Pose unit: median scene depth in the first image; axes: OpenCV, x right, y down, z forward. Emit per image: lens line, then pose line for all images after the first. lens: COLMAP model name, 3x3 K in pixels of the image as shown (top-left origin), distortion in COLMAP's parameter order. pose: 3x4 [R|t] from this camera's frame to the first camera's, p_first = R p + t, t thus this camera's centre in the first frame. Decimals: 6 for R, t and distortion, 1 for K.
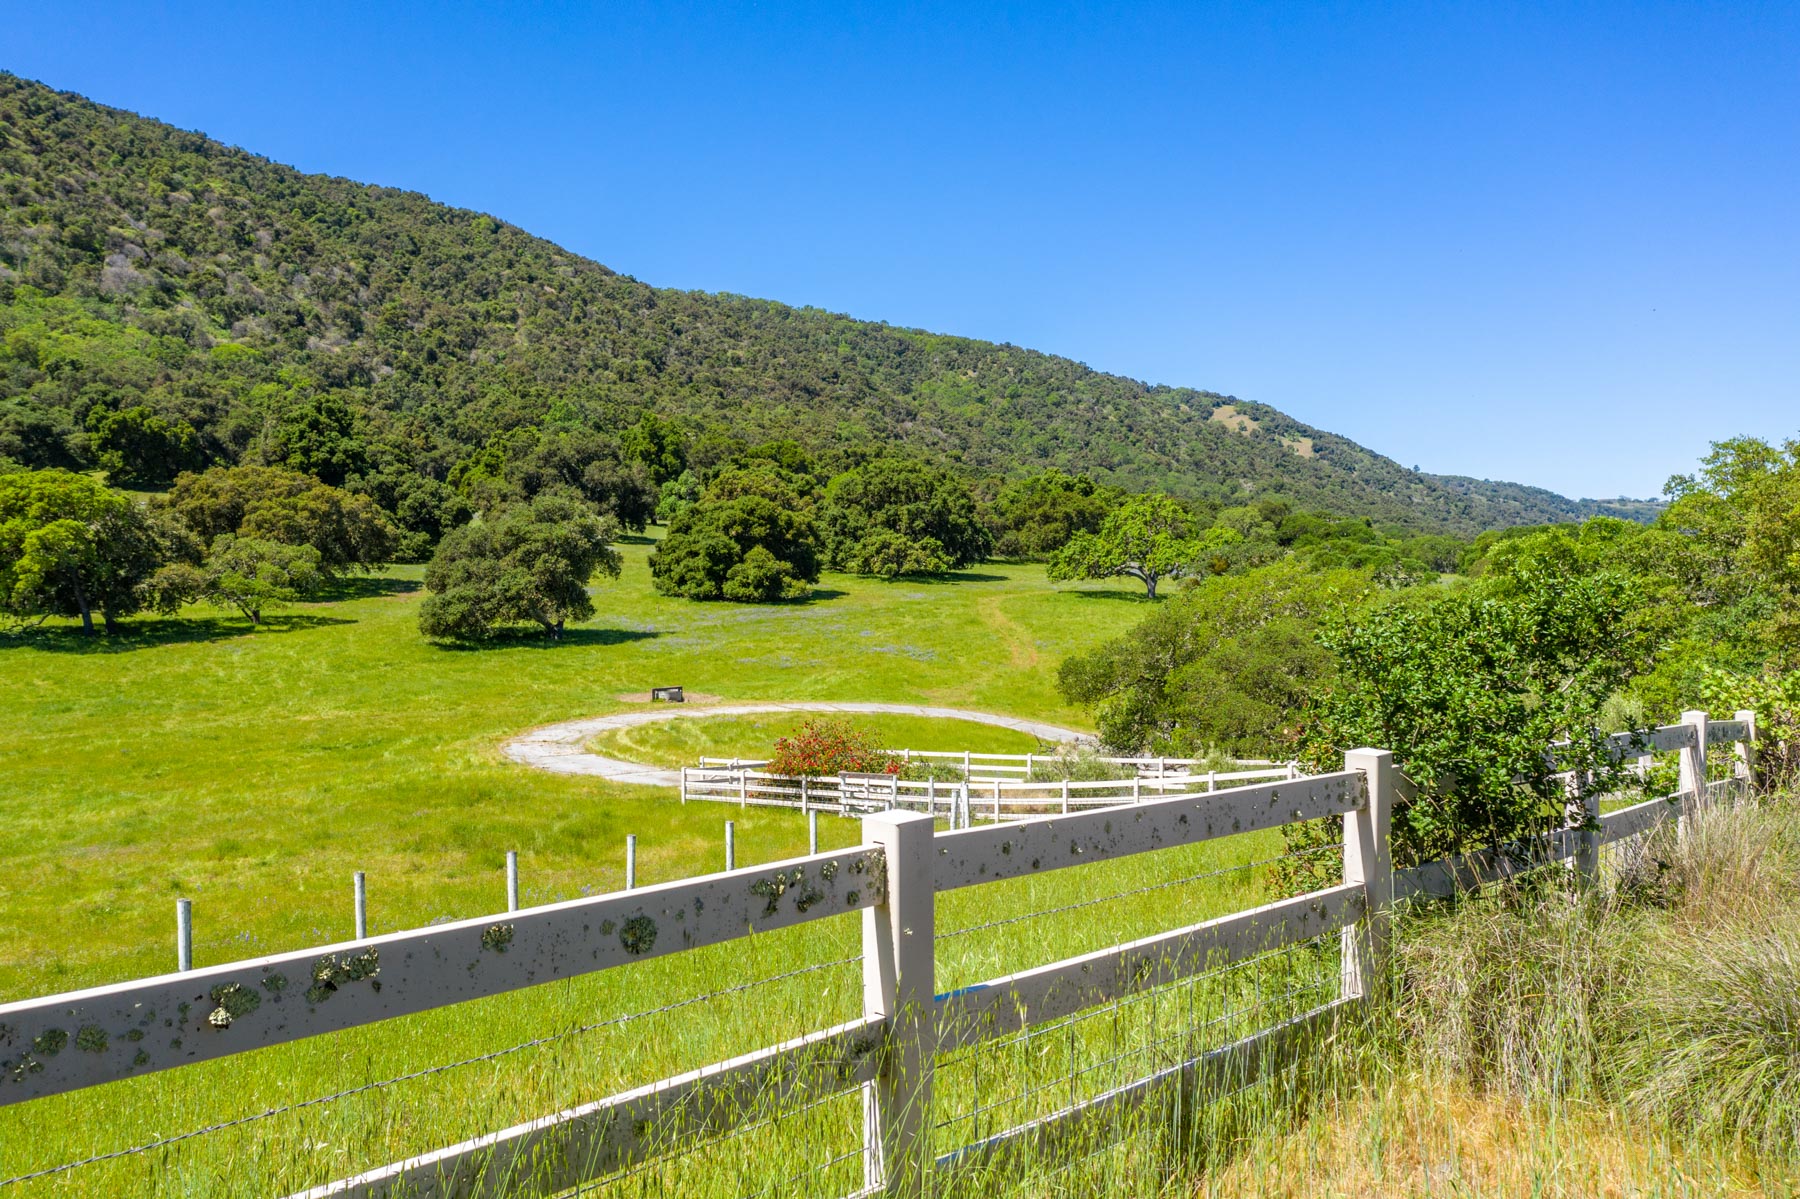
lens RADIAL K [[1464.5, 0, 900.1], [0, 1464.5, 605.6], [0, 0, 1]] dist [-0.000339, -0.000009]
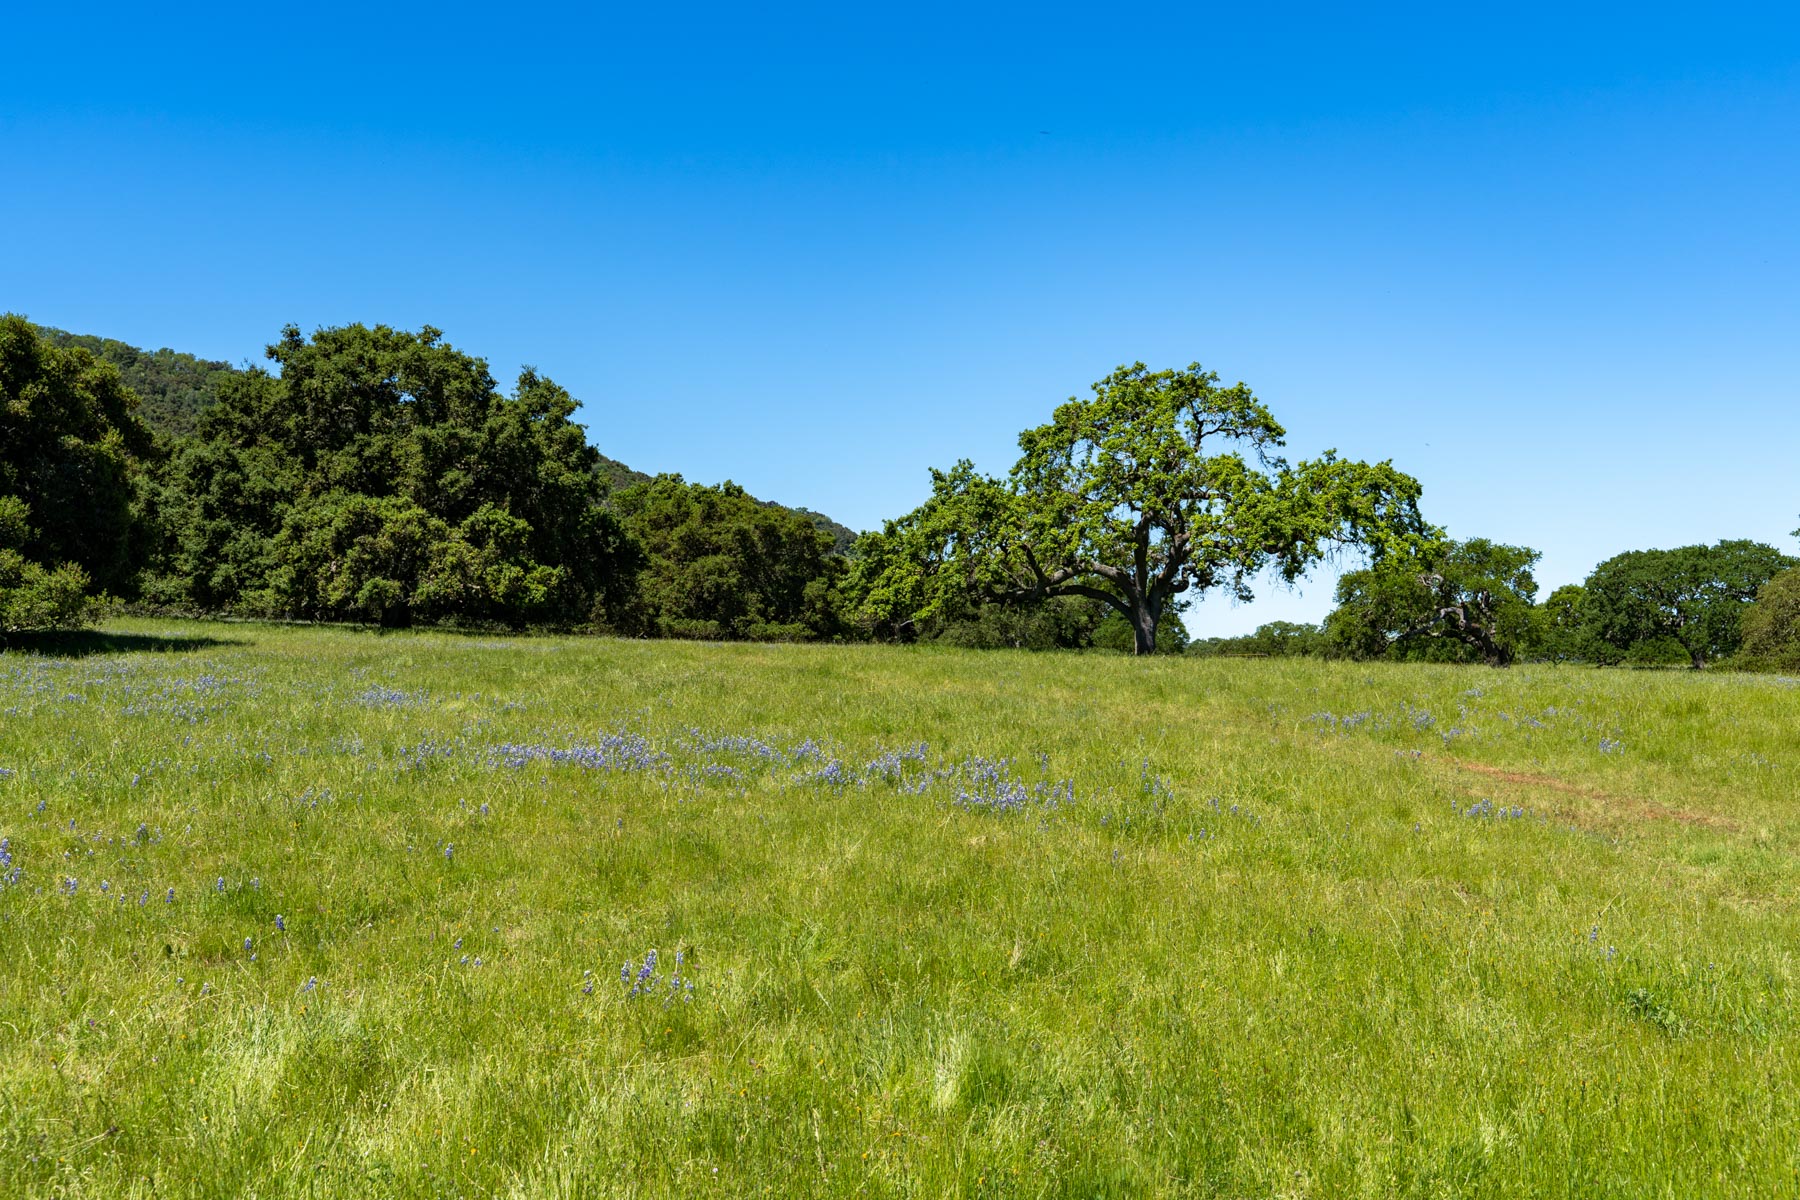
lens RADIAL K [[1930.0, 0, 899.4], [0, 1930.0, 600.0], [0, 0, 1]] dist [-0.007562, 0.000000]
pose [[0.955299, -0.002572, 0.295629, -0.022528], [0.031995, 0.994988, -0.094735, 0.020888], [-0.293904, 0.099959, 0.950594, 0.523188]]
